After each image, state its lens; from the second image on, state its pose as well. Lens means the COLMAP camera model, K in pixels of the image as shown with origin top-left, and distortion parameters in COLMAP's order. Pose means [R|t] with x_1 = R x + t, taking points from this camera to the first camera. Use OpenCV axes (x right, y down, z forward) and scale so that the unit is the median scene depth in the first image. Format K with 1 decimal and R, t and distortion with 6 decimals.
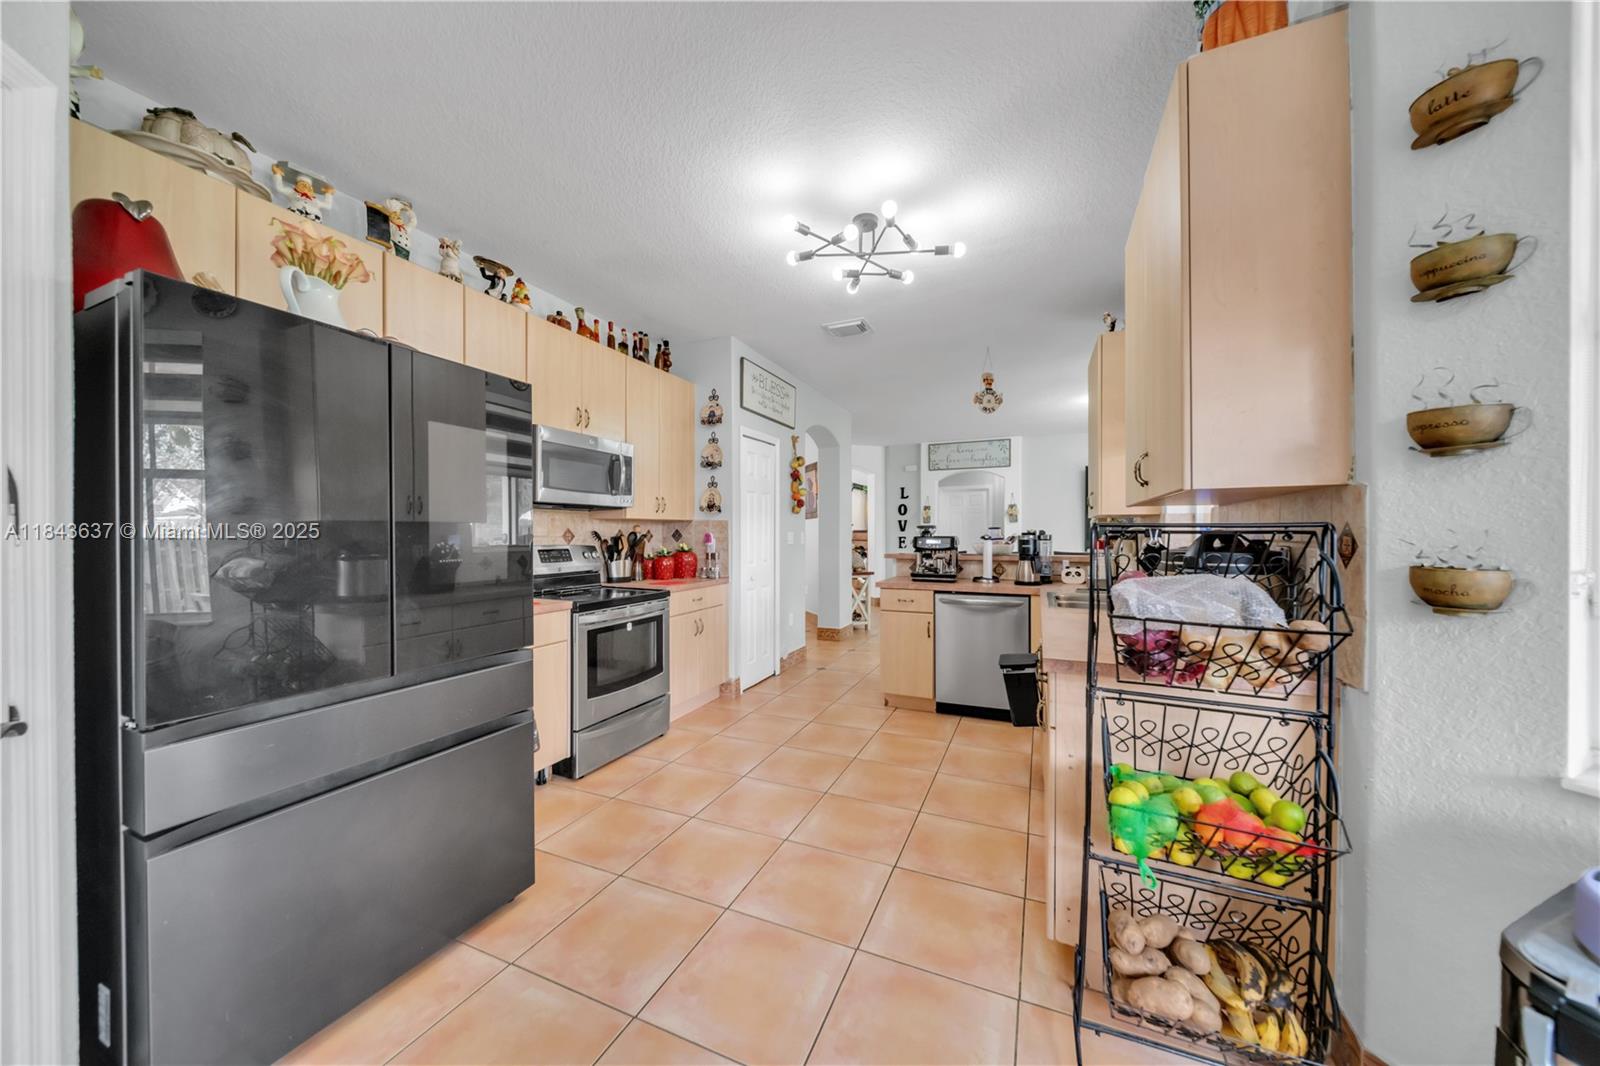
lens RADIAL K [[553.2, 0, 800.8], [0, 553.2, 535.3], [0, 0, 1]] dist [-0.000912, -0.000997]
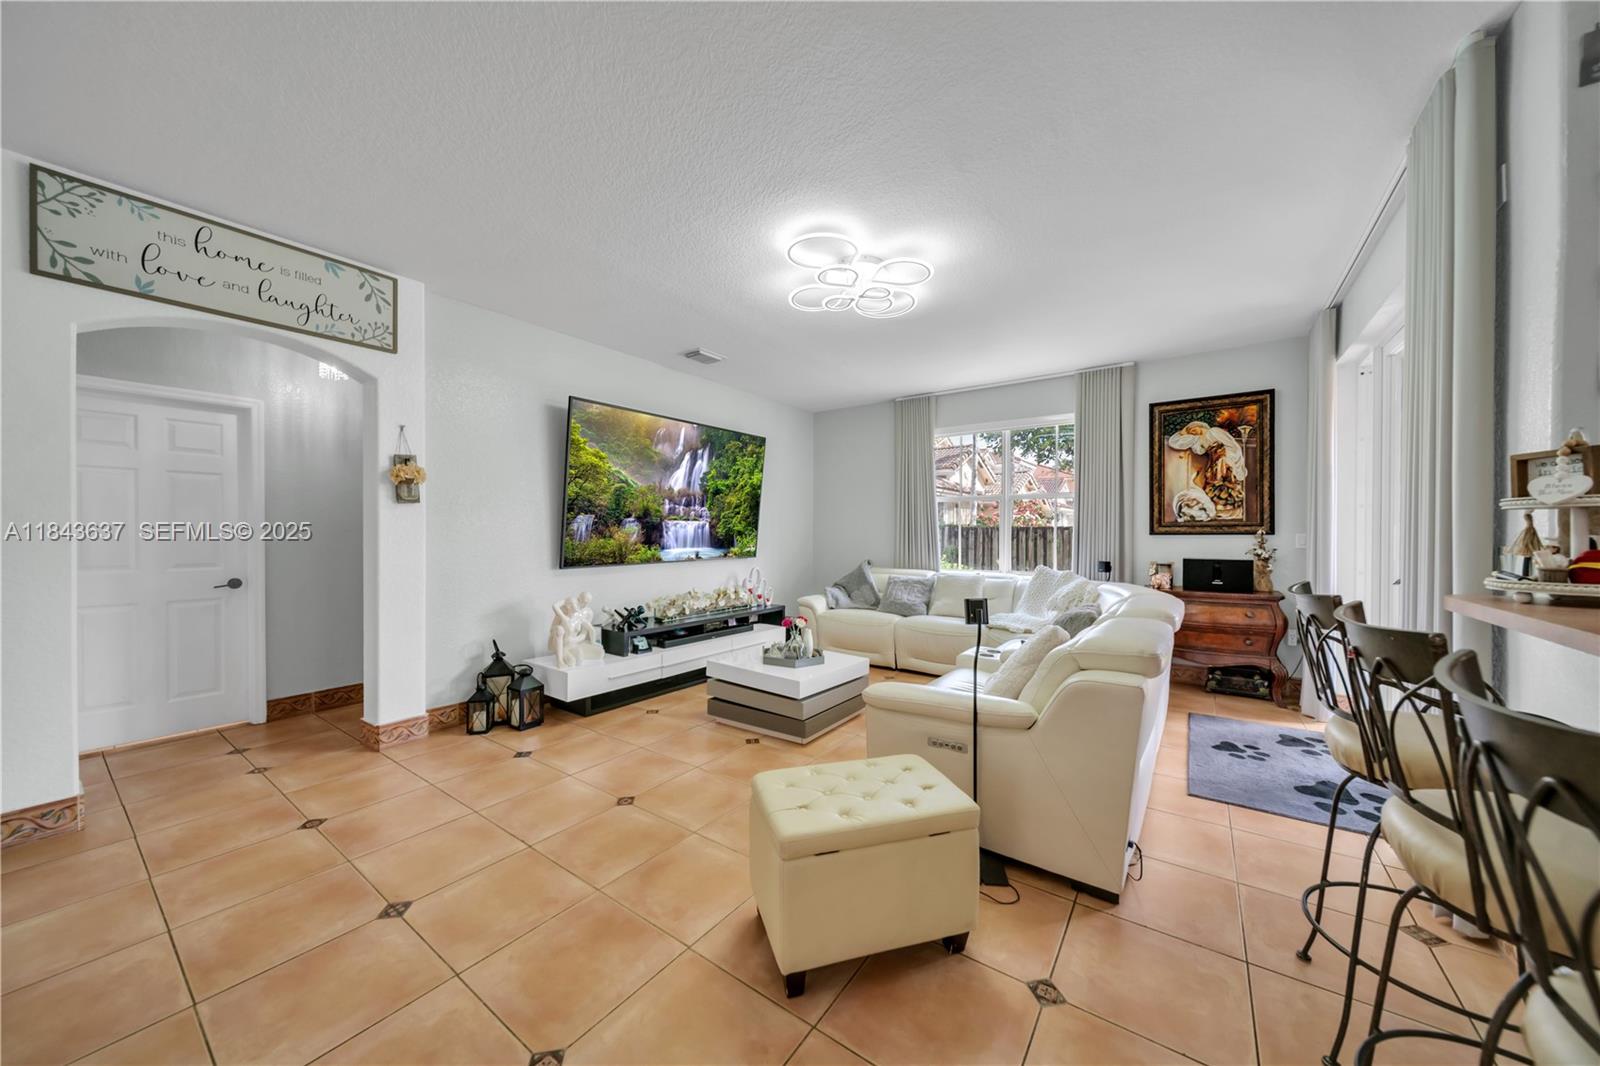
lens RADIAL K [[553.2, 0, 793.5], [0, 553.2, 536.8], [0, 0, 1]] dist [-0.000912, -0.000997]
pose [[0.216418, -0.010204, 0.976247, 0.210099], [0.005870, 0.999941, 0.009151, -0.007531], [-0.976283, 0.003751, 0.216465, 1.890688]]
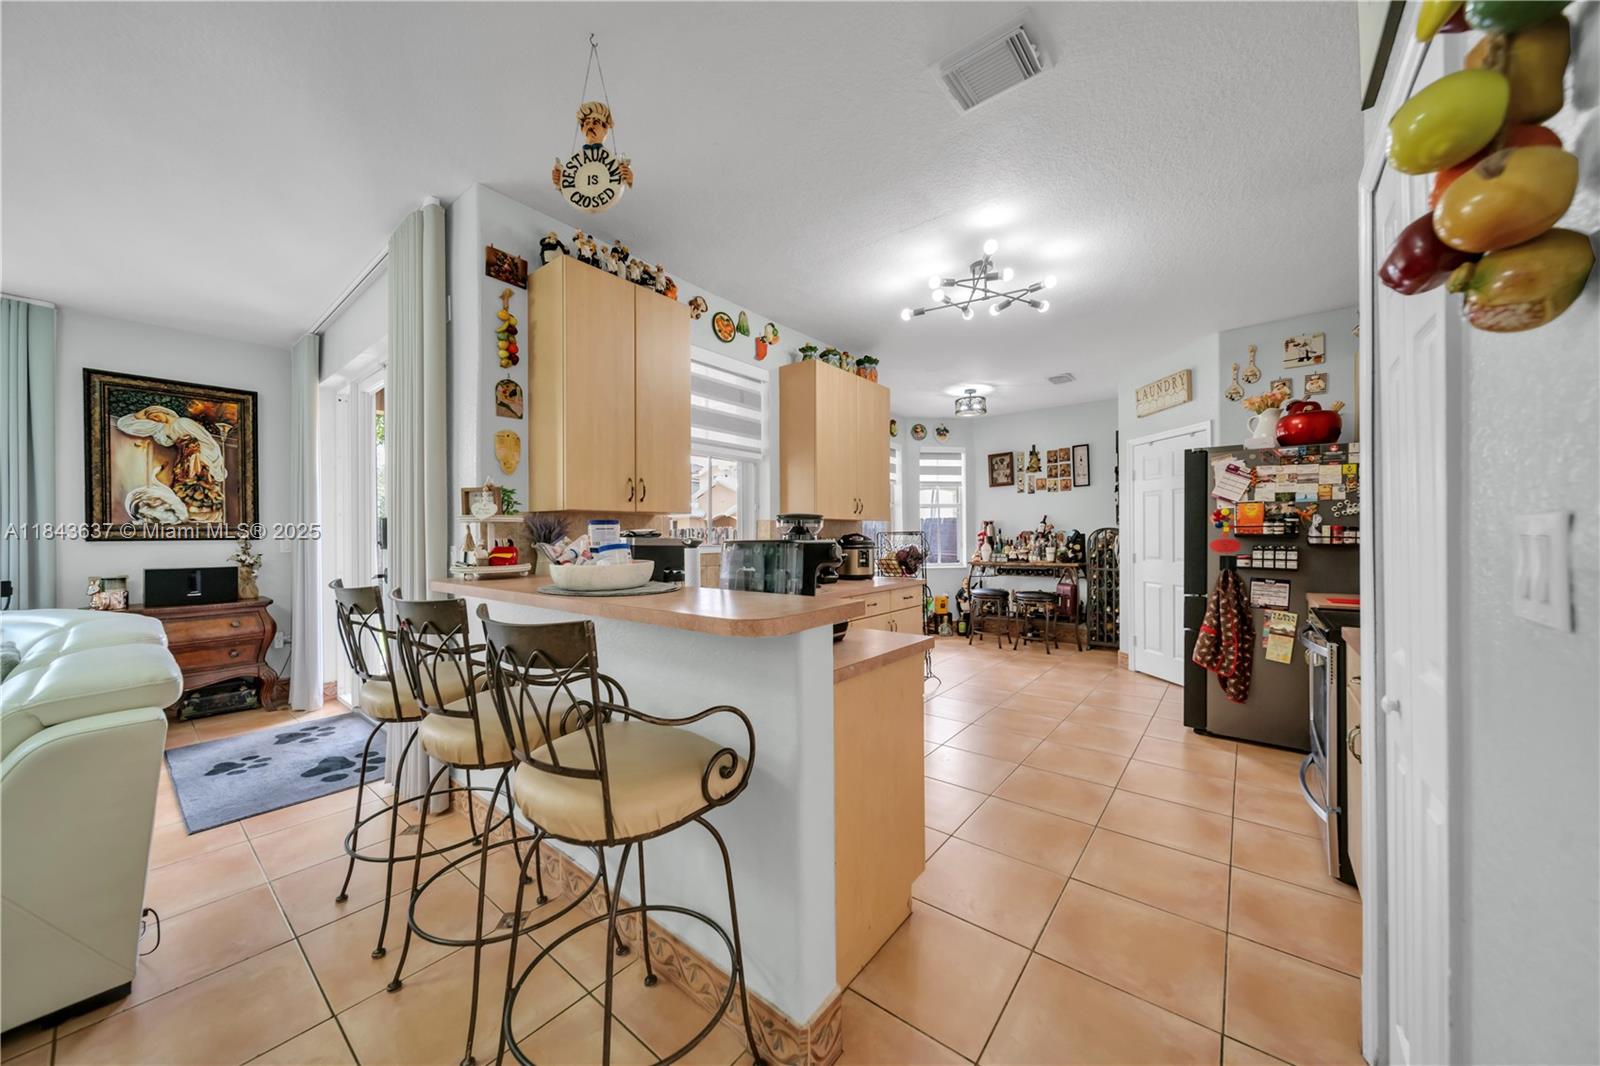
lens RADIAL K [[553.2, 0, 803.2], [0, 553.2, 537.8], [0, 0, 1]] dist [-0.000912, -0.000997]
pose [[-0.966576, -0.000191, 0.256381, 0.140113], [0.002267, 0.999954, 0.009293, -0.008078], [-0.256371, 0.009563, -0.966531, 2.056694]]
